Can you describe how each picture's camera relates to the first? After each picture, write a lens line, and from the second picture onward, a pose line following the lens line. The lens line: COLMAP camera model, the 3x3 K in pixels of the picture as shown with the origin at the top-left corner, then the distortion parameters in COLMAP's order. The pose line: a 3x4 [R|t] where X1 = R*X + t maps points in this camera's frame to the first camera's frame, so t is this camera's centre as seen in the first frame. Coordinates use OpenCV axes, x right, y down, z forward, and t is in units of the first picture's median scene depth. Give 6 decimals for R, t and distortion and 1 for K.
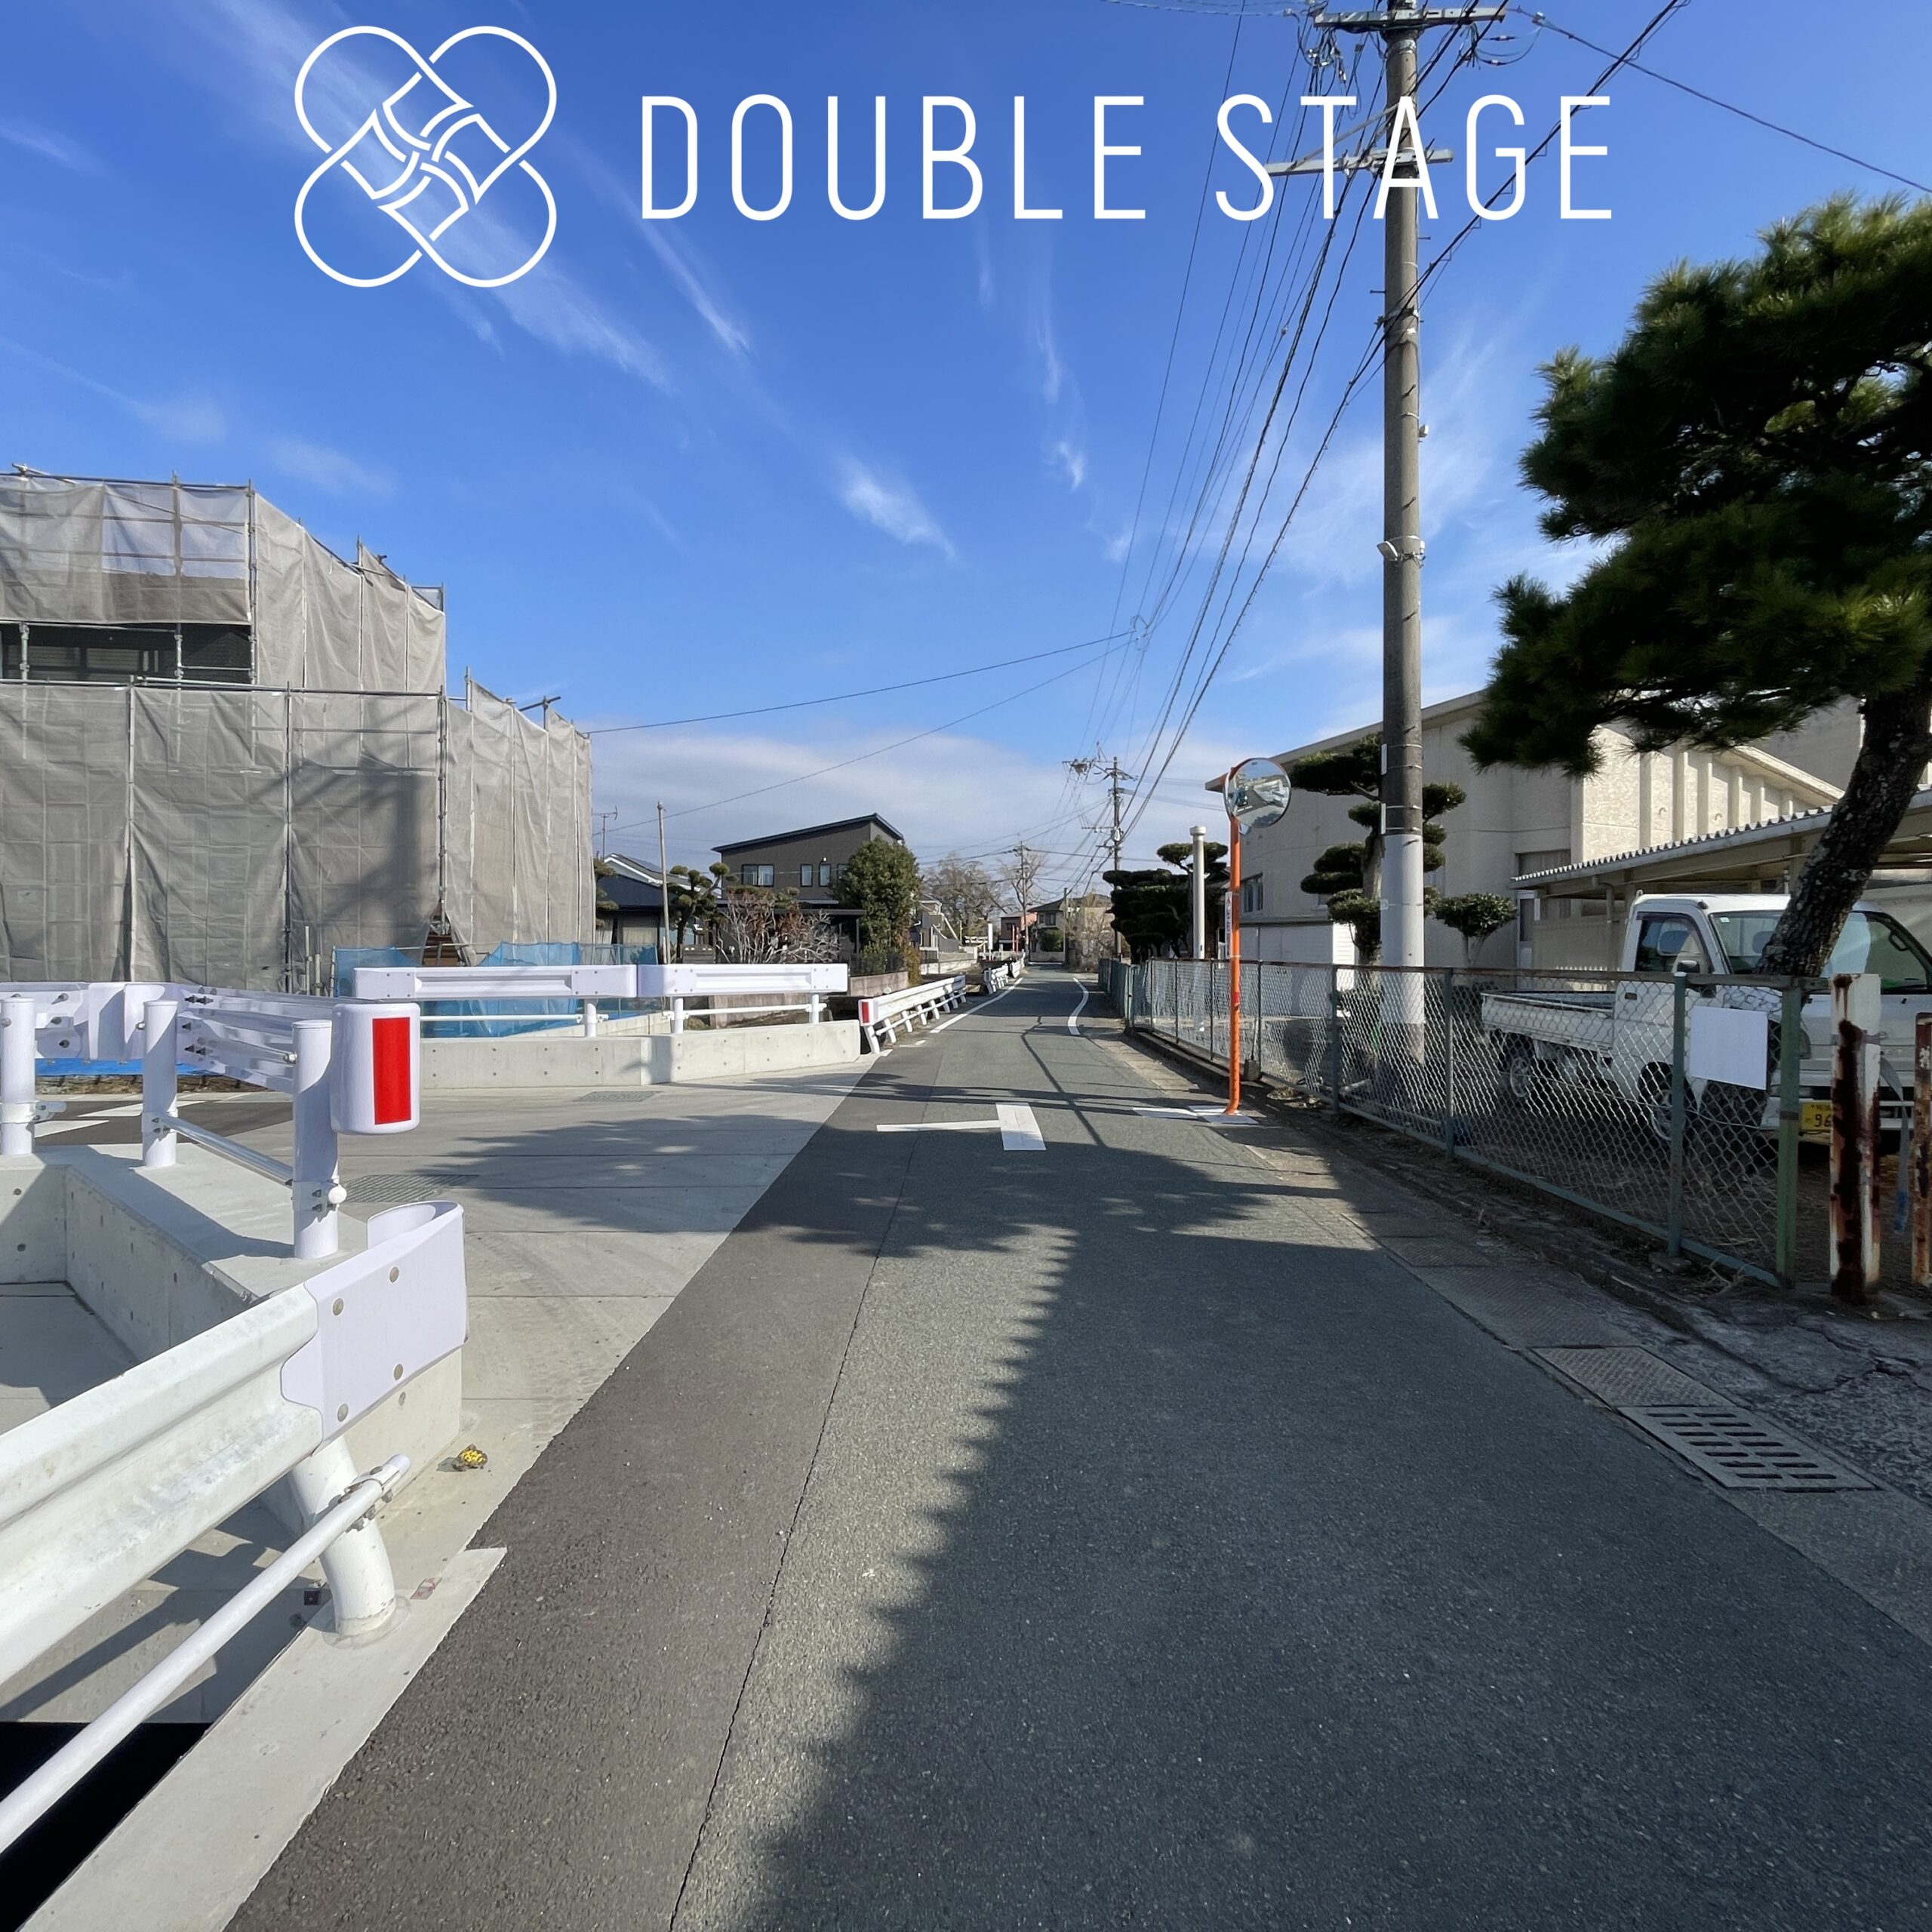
lens RADIAL K [[1031.1, 0, 967.1], [0, 1031.1, 951.9], [0, 0, 1]] dist [-0.010201, 0.004528]
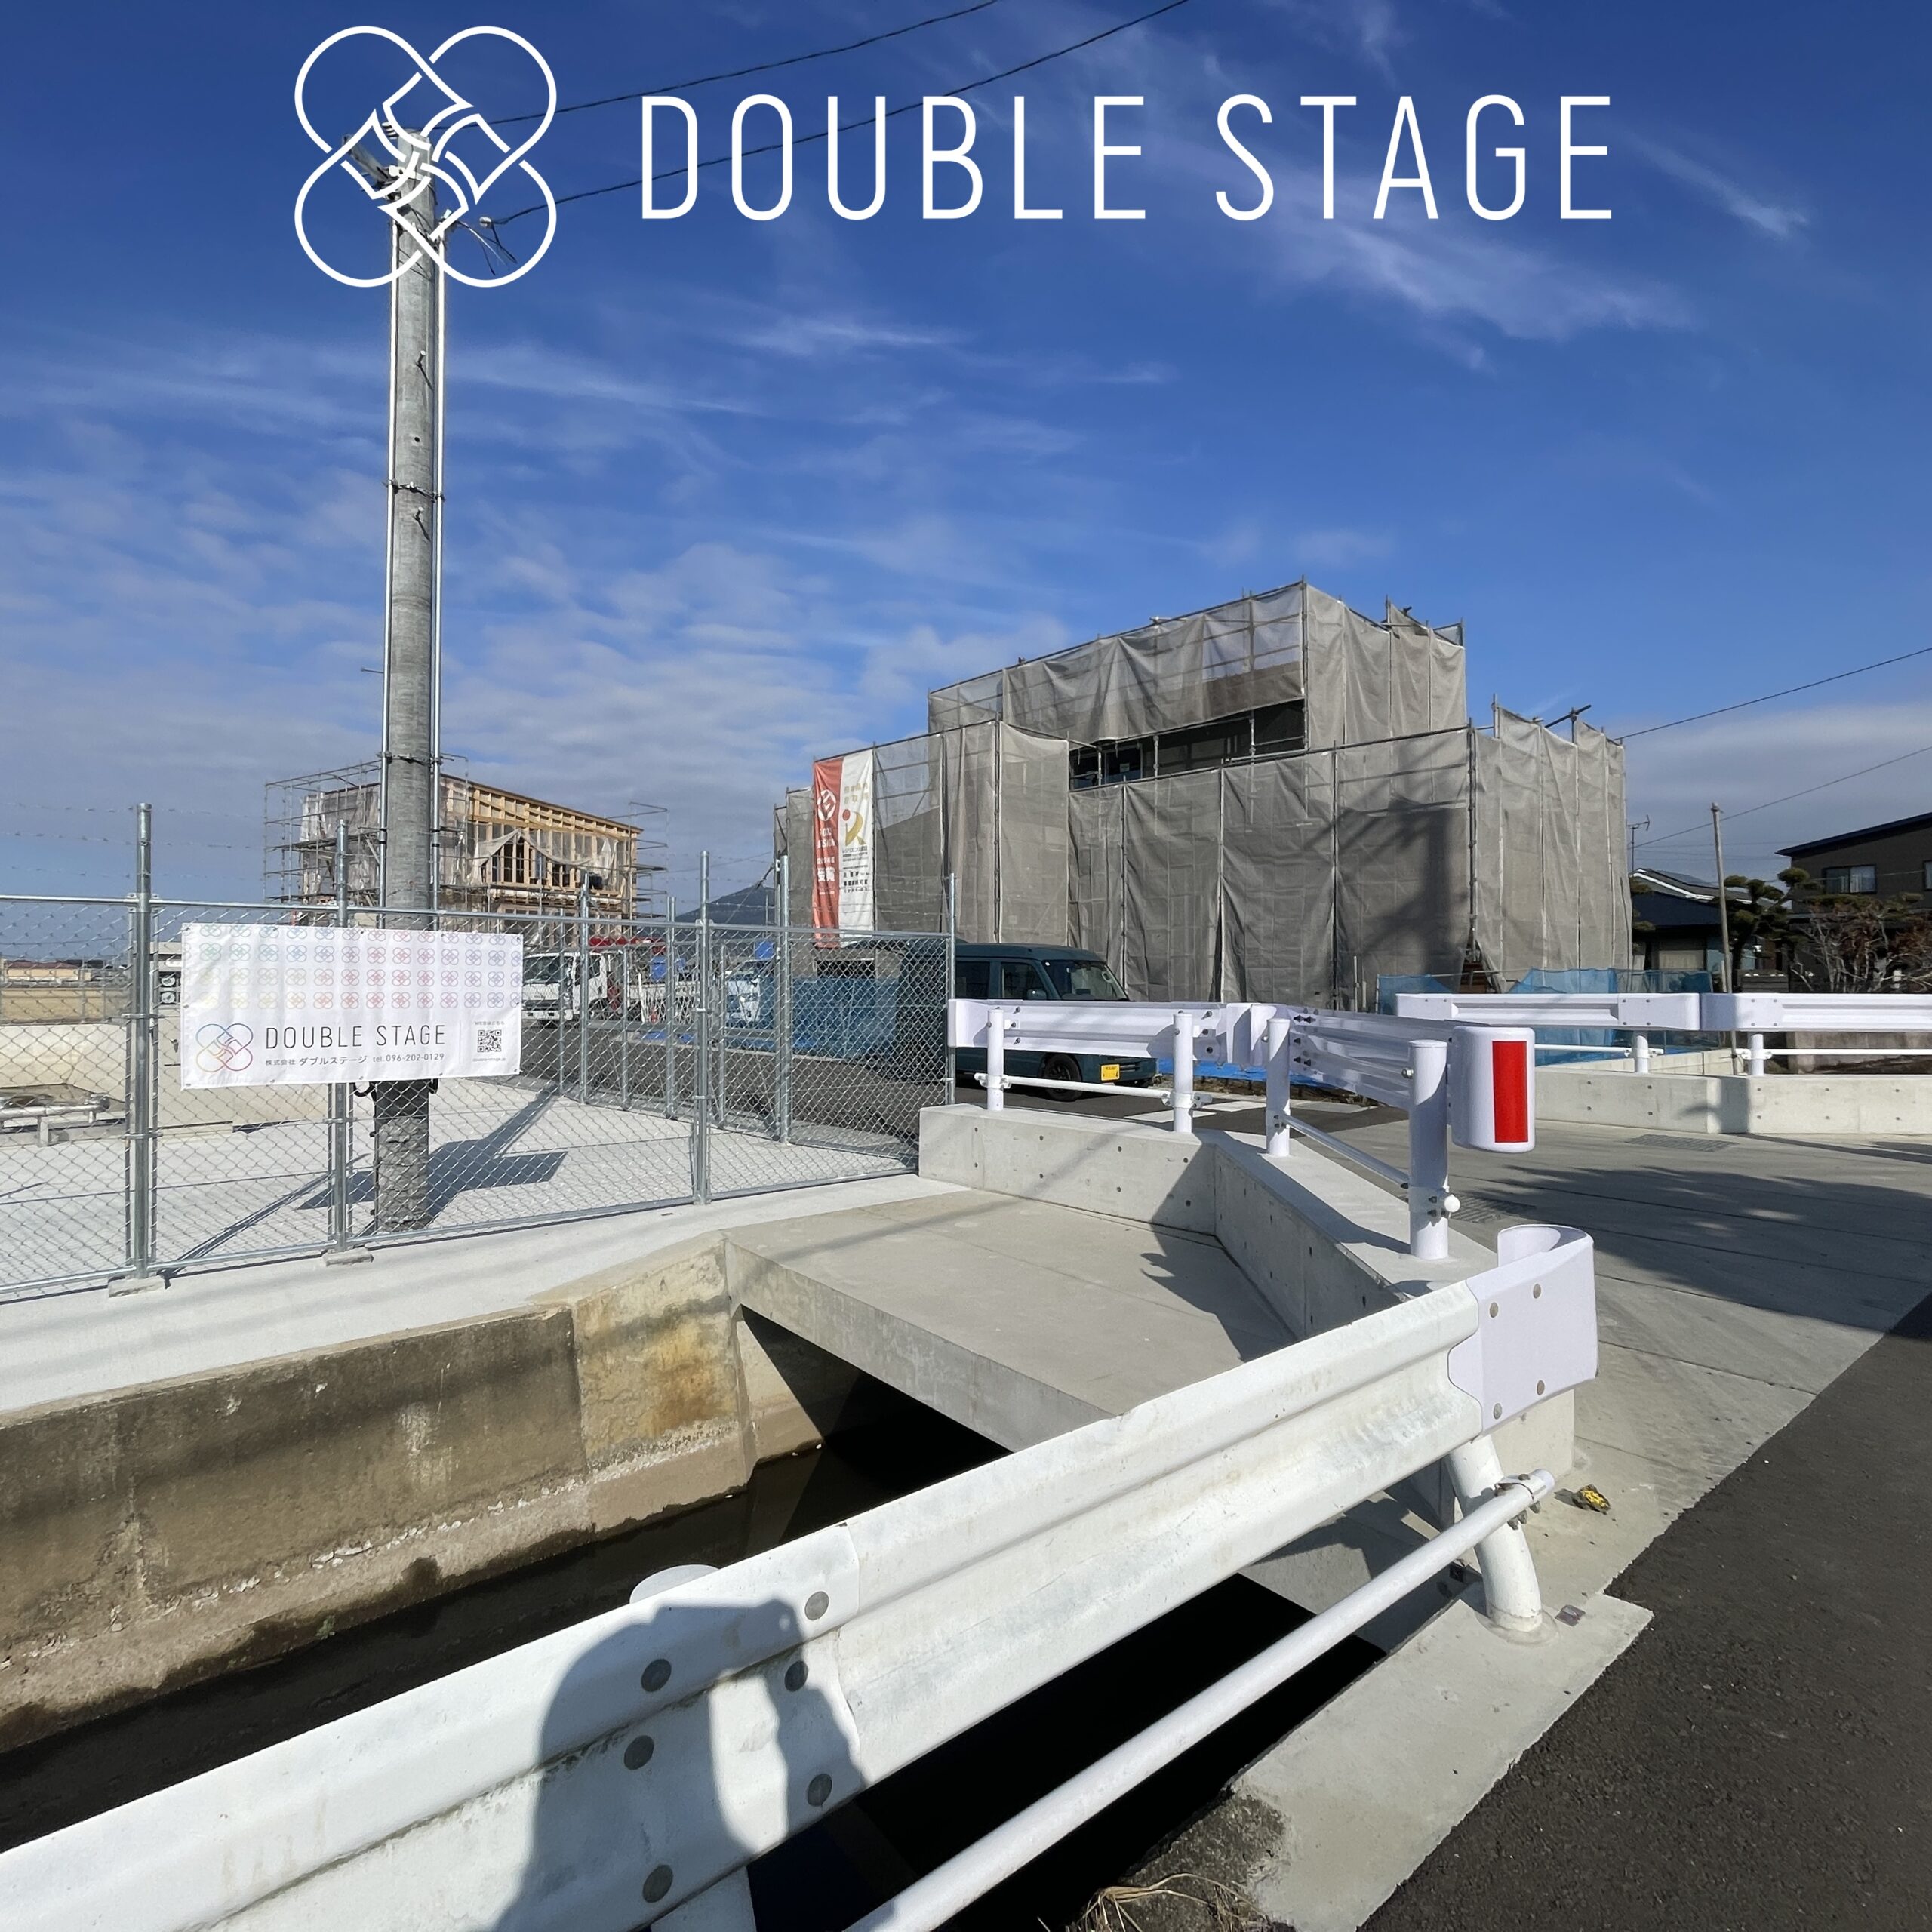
lens RADIAL K [[1031.1, 0, 971.9], [0, 1031.1, 961.0], [0, 0, 1]] dist [-0.010201, 0.004528]
pose [[0.620845, -0.016069, -0.783769, -0.022287], [0.002211, 0.999822, -0.018747, 0.000415], [0.783930, 0.009906, 0.620770, -0.019084]]
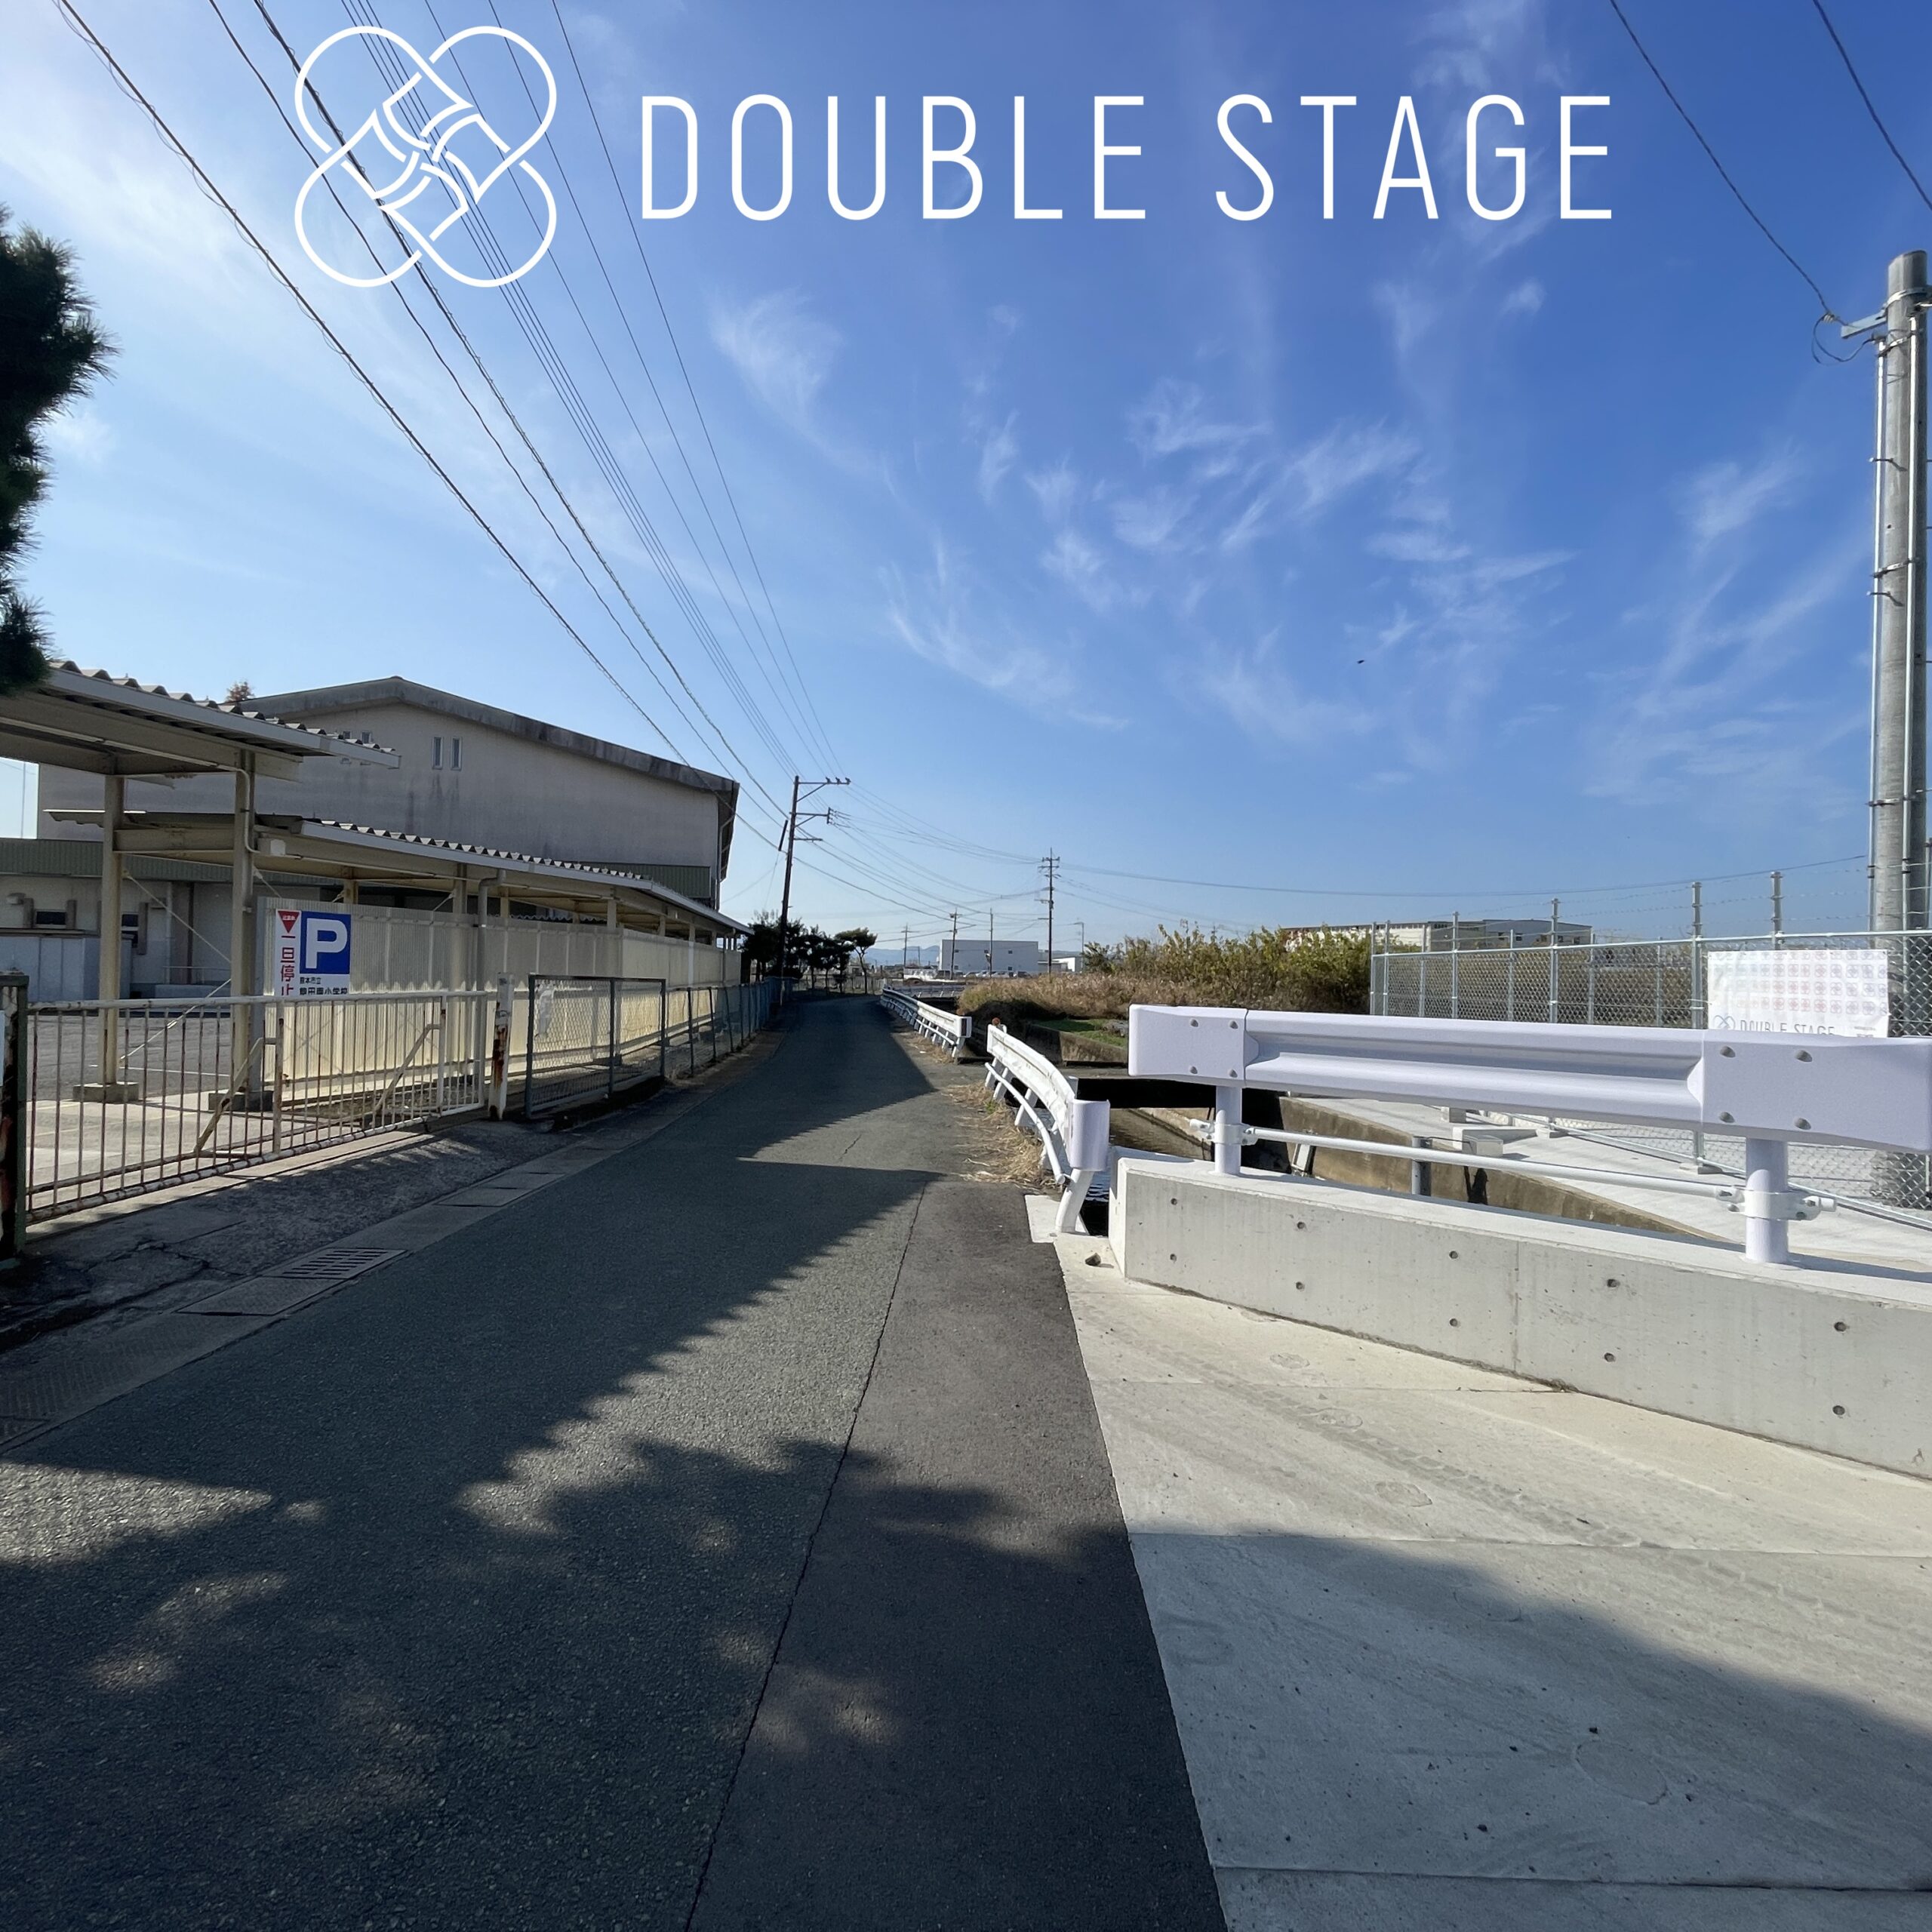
lens RADIAL K [[1031.1, 0, 950.6], [0, 1031.1, 959.8], [0, 0, 1]] dist [-0.010201, 0.004528]
pose [[-0.999260, -0.021323, 0.032027, -0.079031], [-0.021659, 0.999713, -0.010201, -0.000863], [-0.031800, -0.010887, -0.999435, 0.783843]]
